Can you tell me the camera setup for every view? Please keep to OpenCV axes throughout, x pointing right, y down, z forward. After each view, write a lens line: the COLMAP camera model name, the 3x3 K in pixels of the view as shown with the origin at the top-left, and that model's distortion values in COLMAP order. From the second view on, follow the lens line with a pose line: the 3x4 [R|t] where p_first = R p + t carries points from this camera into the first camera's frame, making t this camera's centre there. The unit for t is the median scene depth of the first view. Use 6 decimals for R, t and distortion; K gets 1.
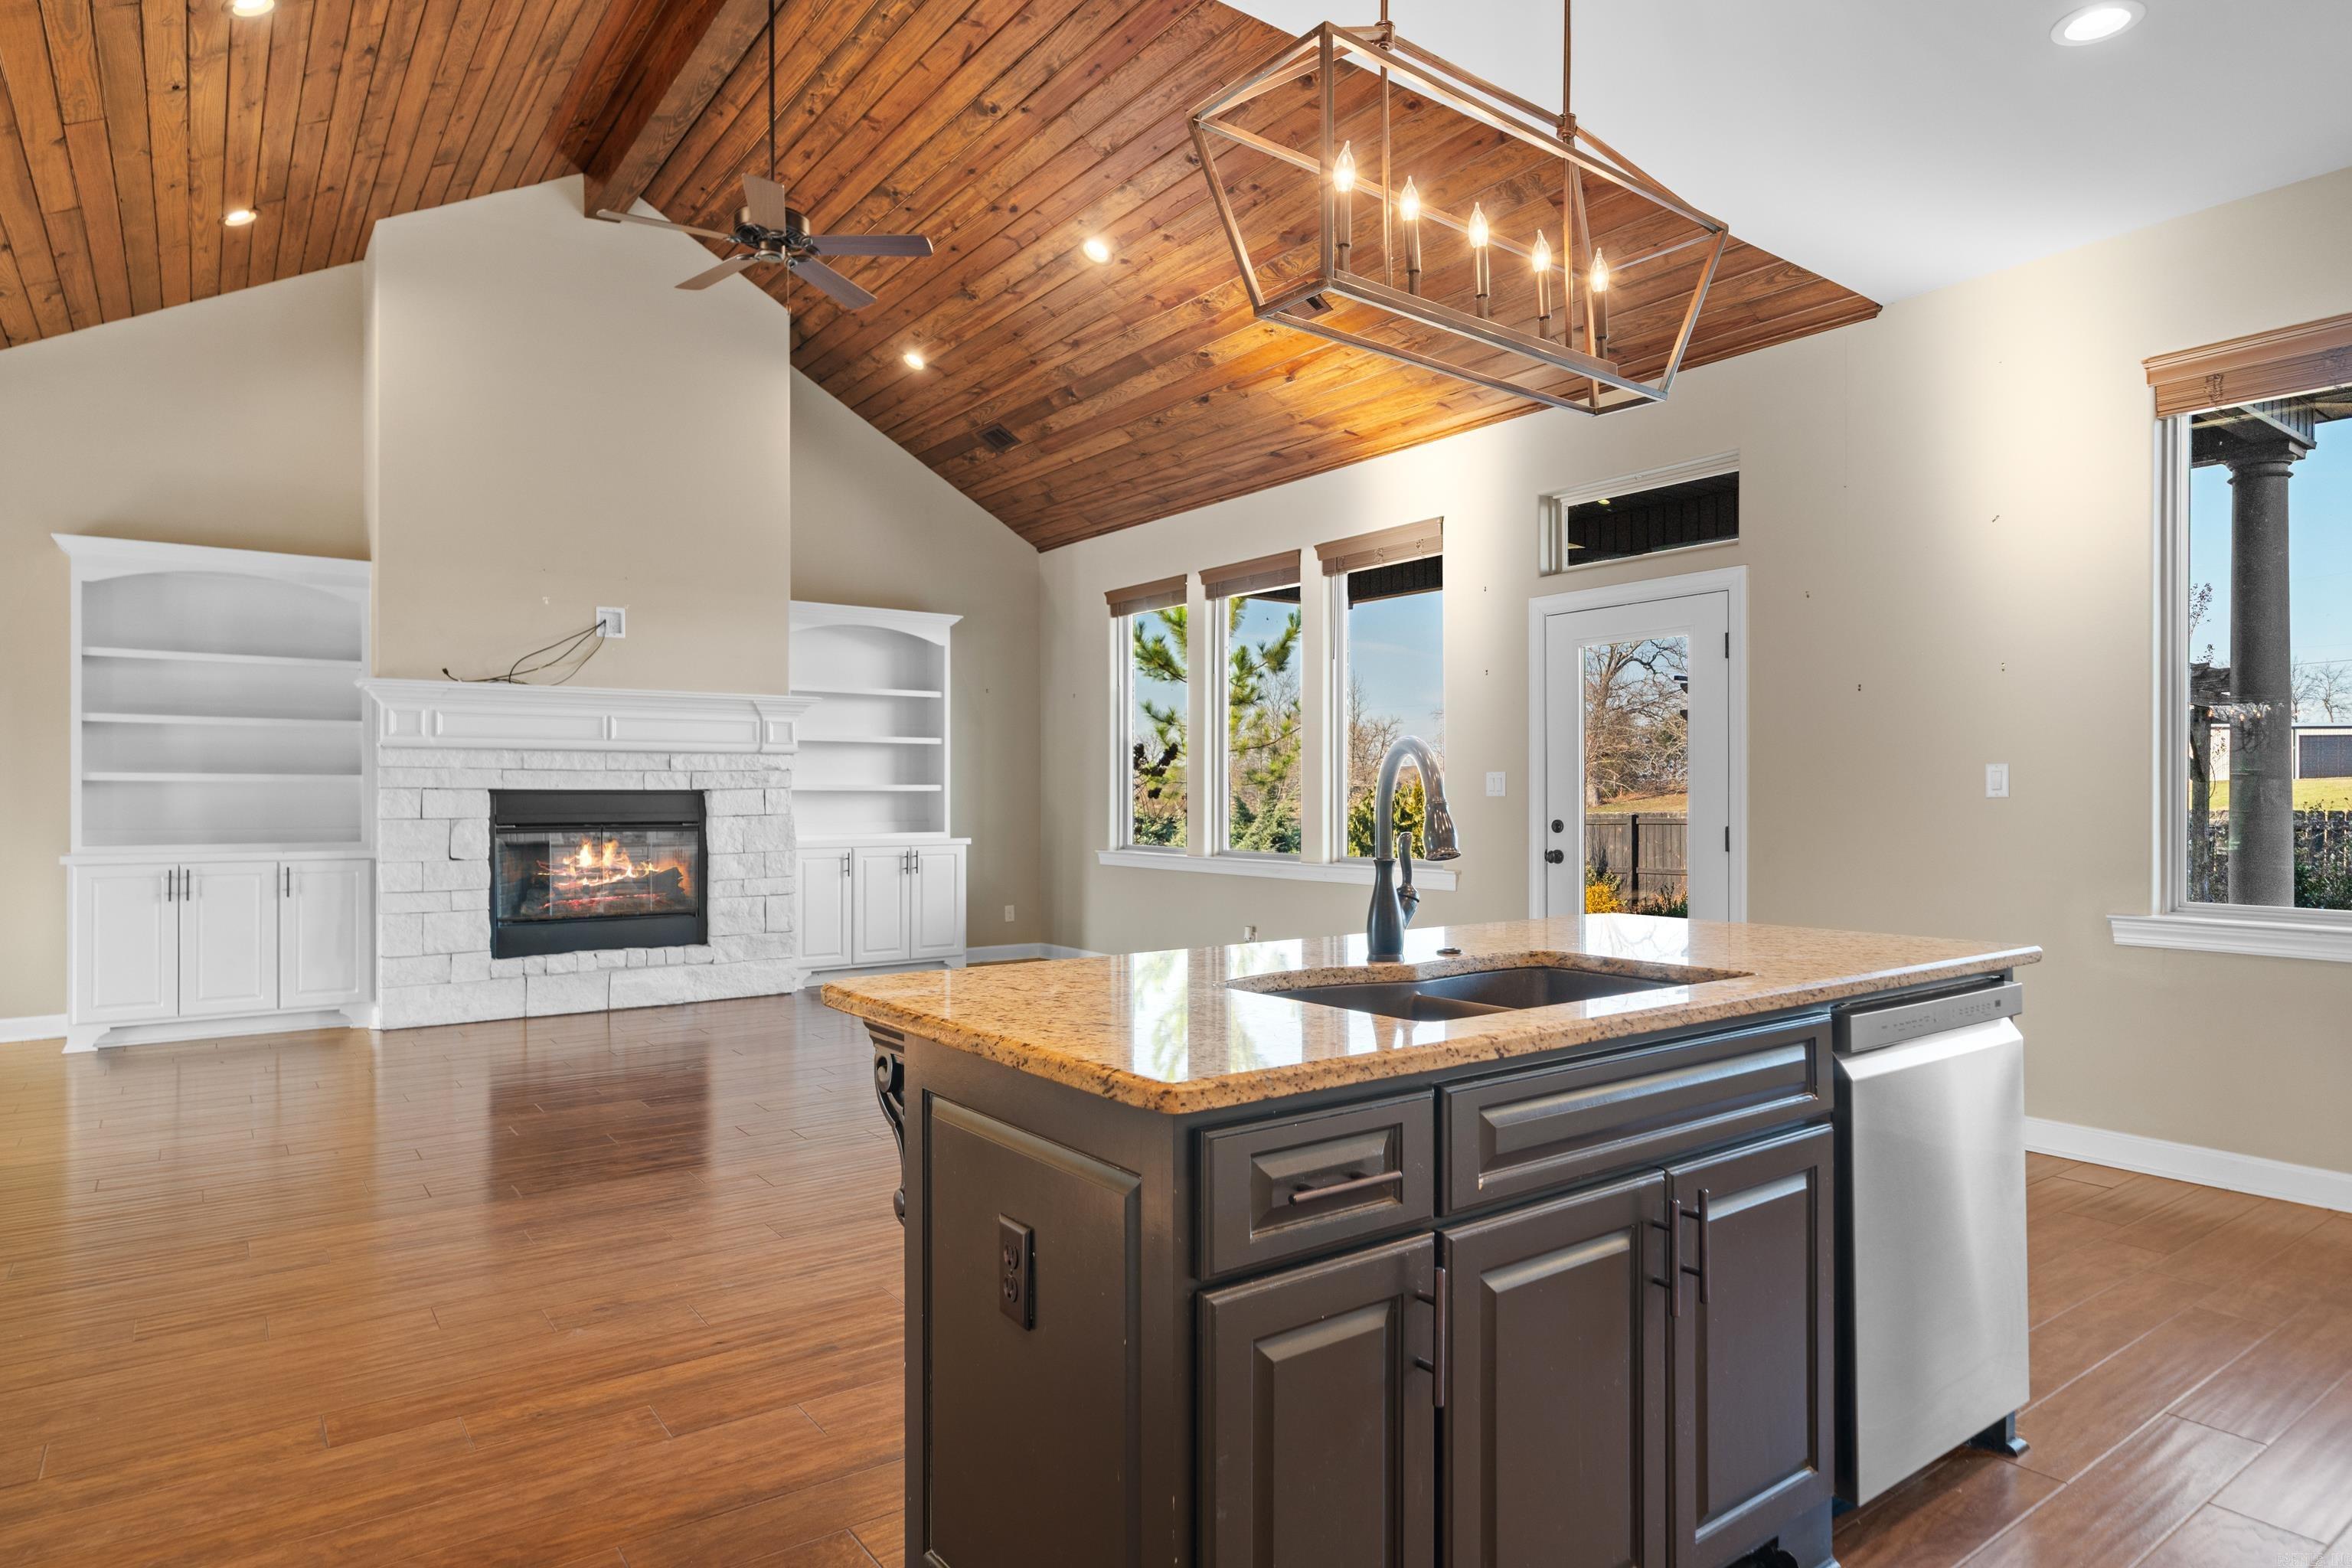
lens RADIAL K [[1314.1, 0, 1206.8], [0, 1314.1, 801.5], [0, 0, 1]] dist [0.003172, 0.000574]
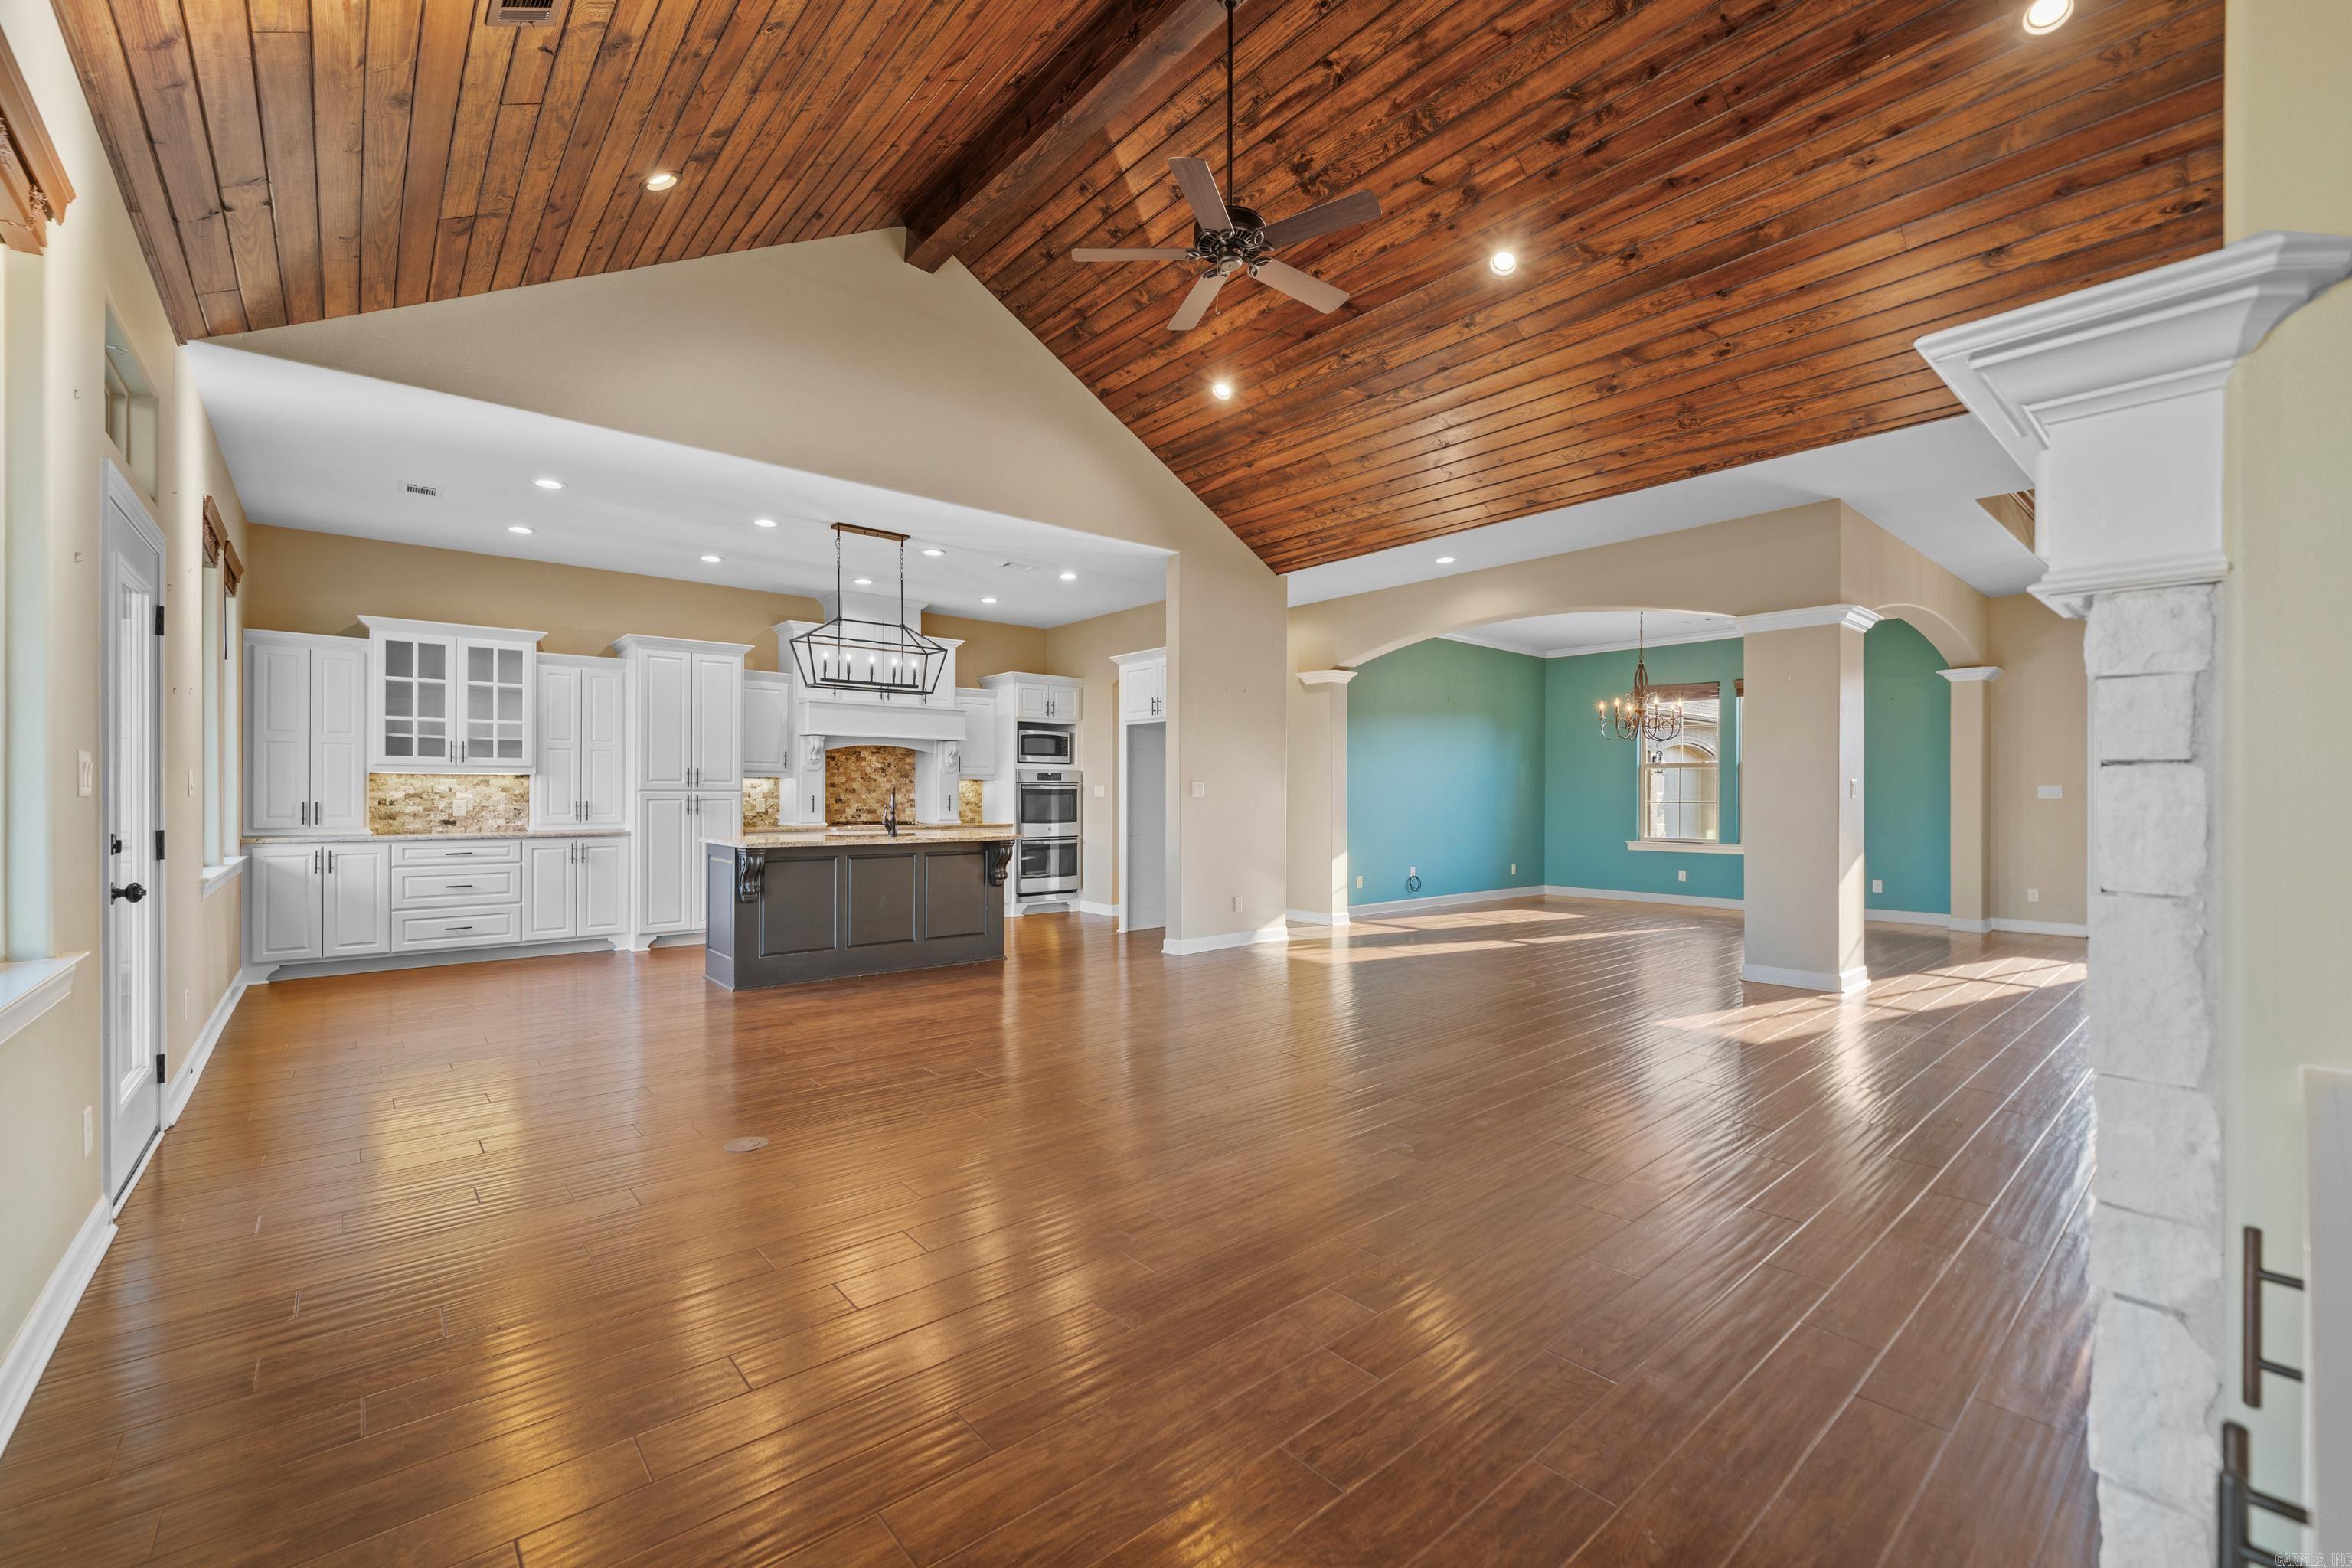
lens RADIAL K [[981.6, 0, 1165.7], [0, 981.6, 791.4], [0, 0, 1]] dist [-0.000772, -0.000294]
pose [[-0.997890, -0.002289, -0.064890, -0.159716], [-0.002320, 0.999997, 0.000408, -0.006502], [0.064889, 0.000557, -0.997892, 1.193749]]
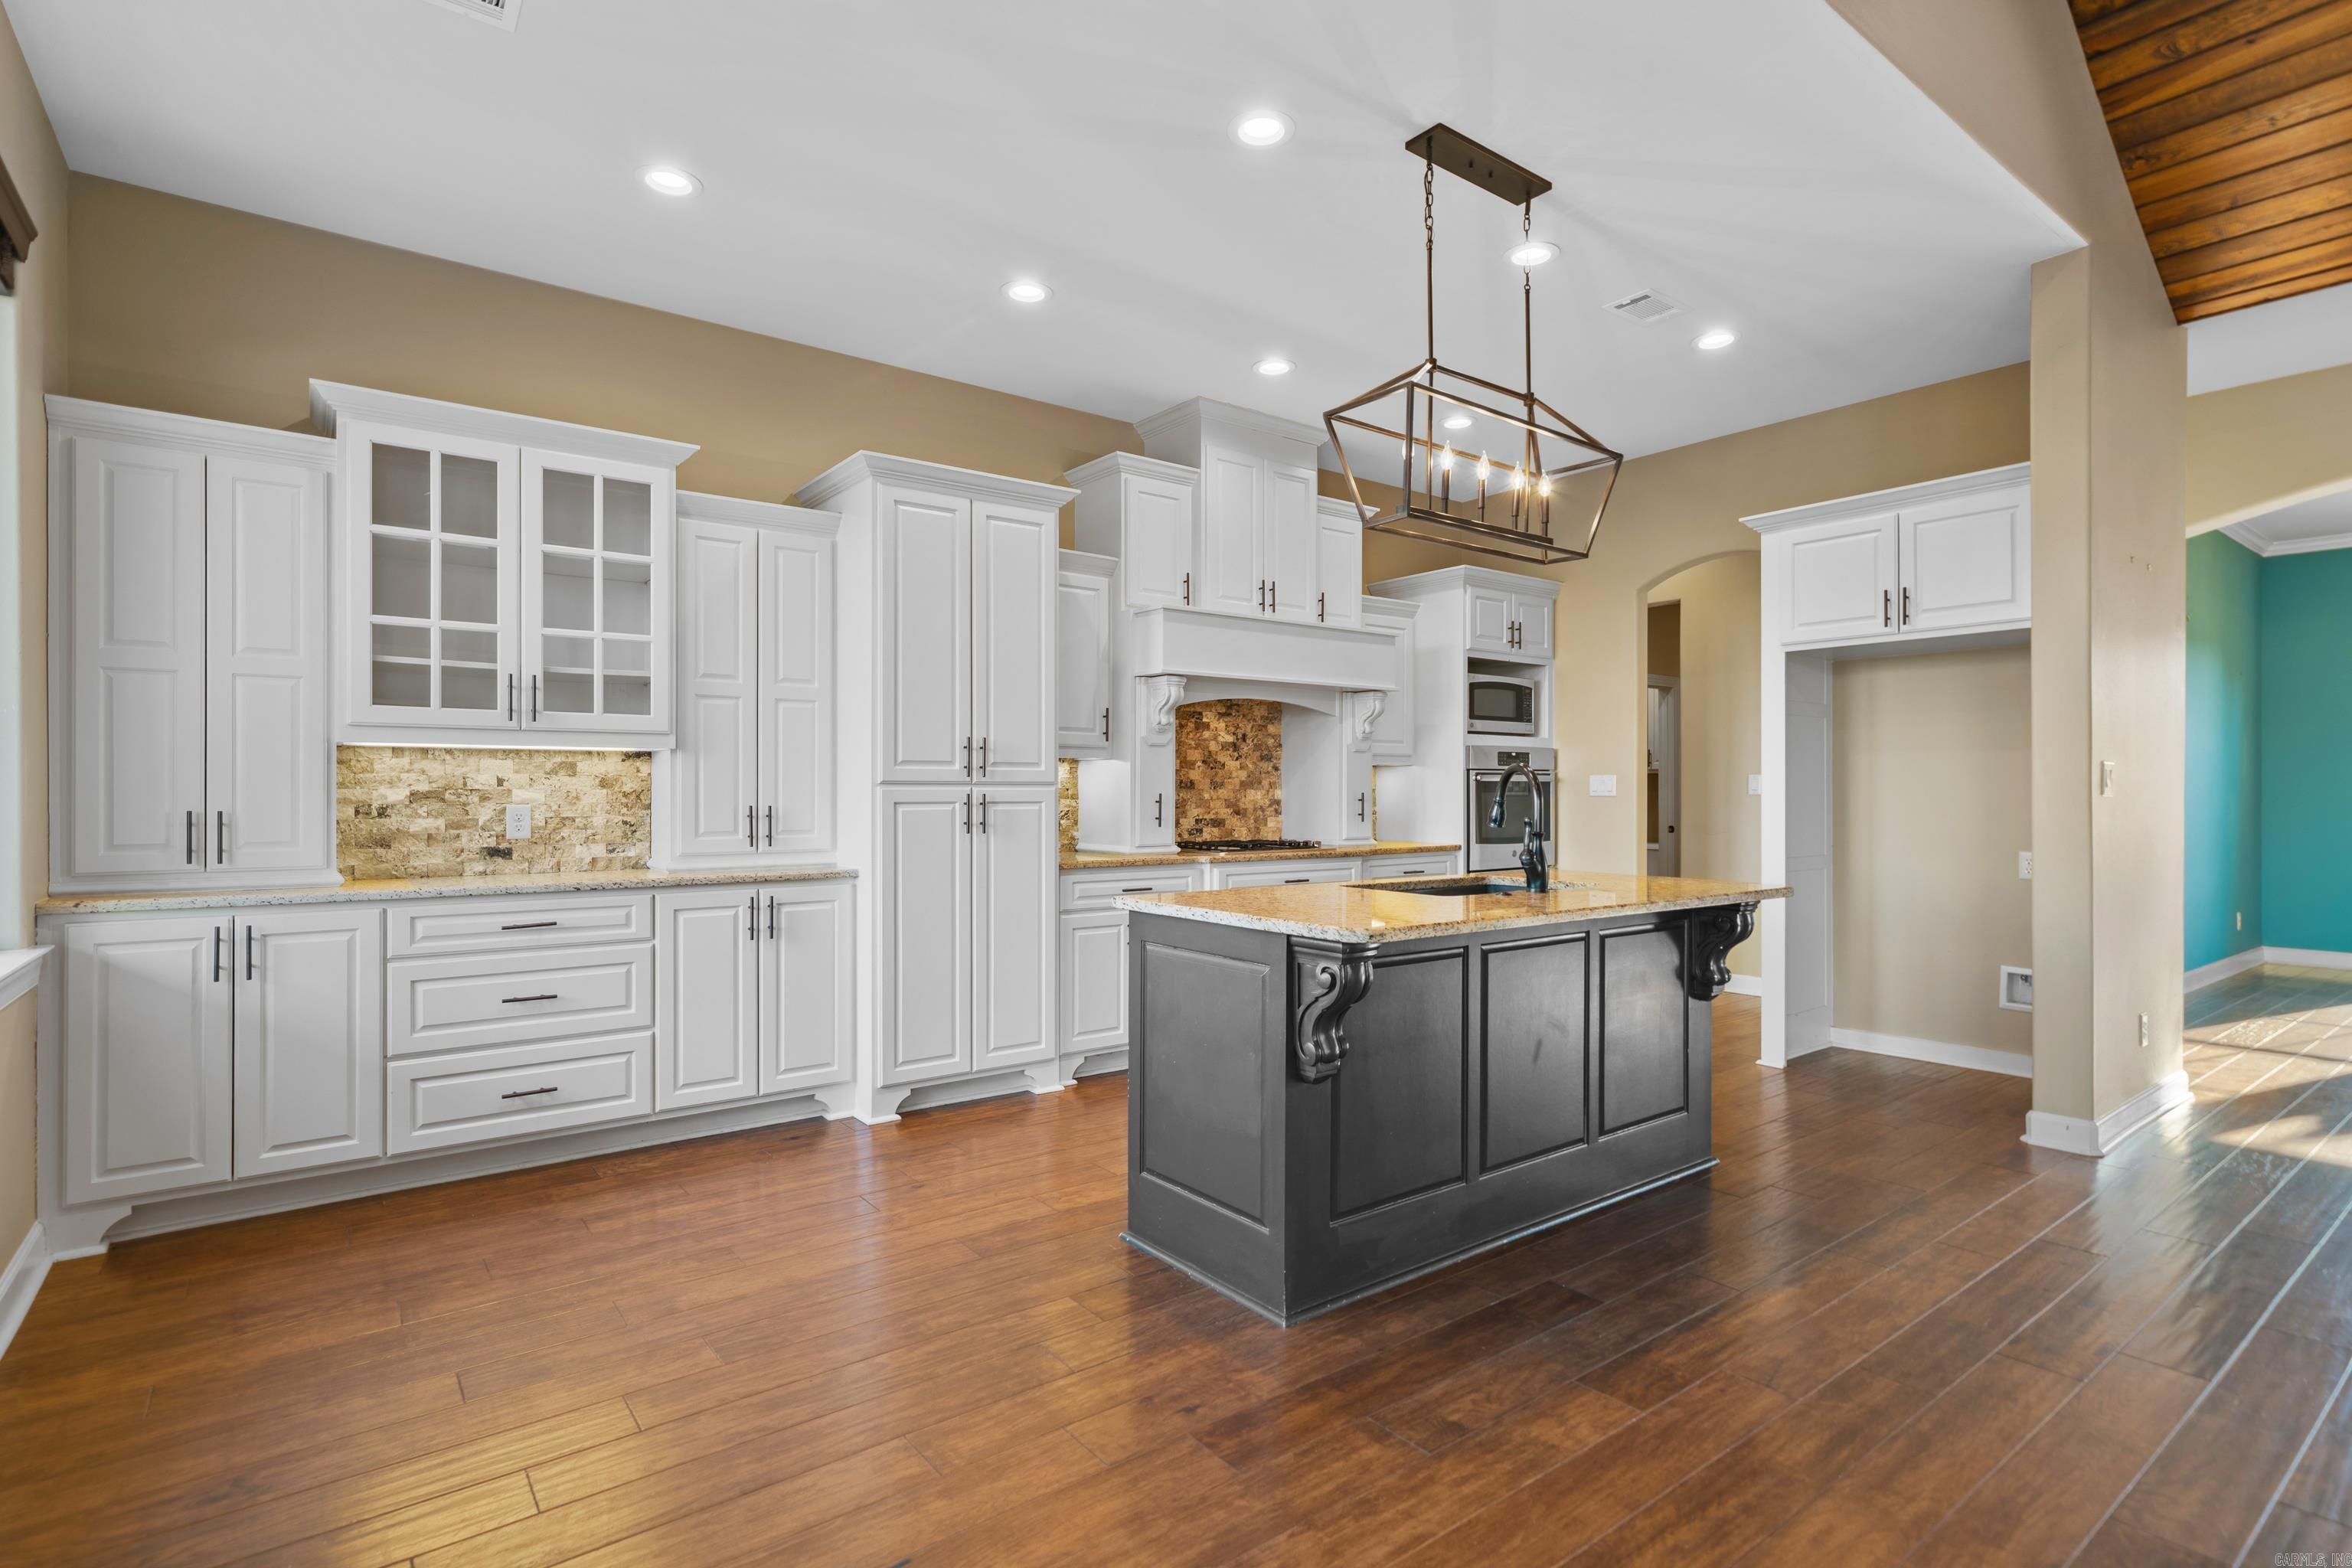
lens RADIAL K [[1147.9, 0, 1155.1], [0, 1147.9, 789.8], [0, 0, 1]] dist [0.000504, 0.000752]
pose [[-0.999964, -0.000480, -0.008521, 0.178765], [-0.000499, 0.999997, 0.002301, -0.004386], [0.008520, 0.002305, -0.999961, 0.722649]]
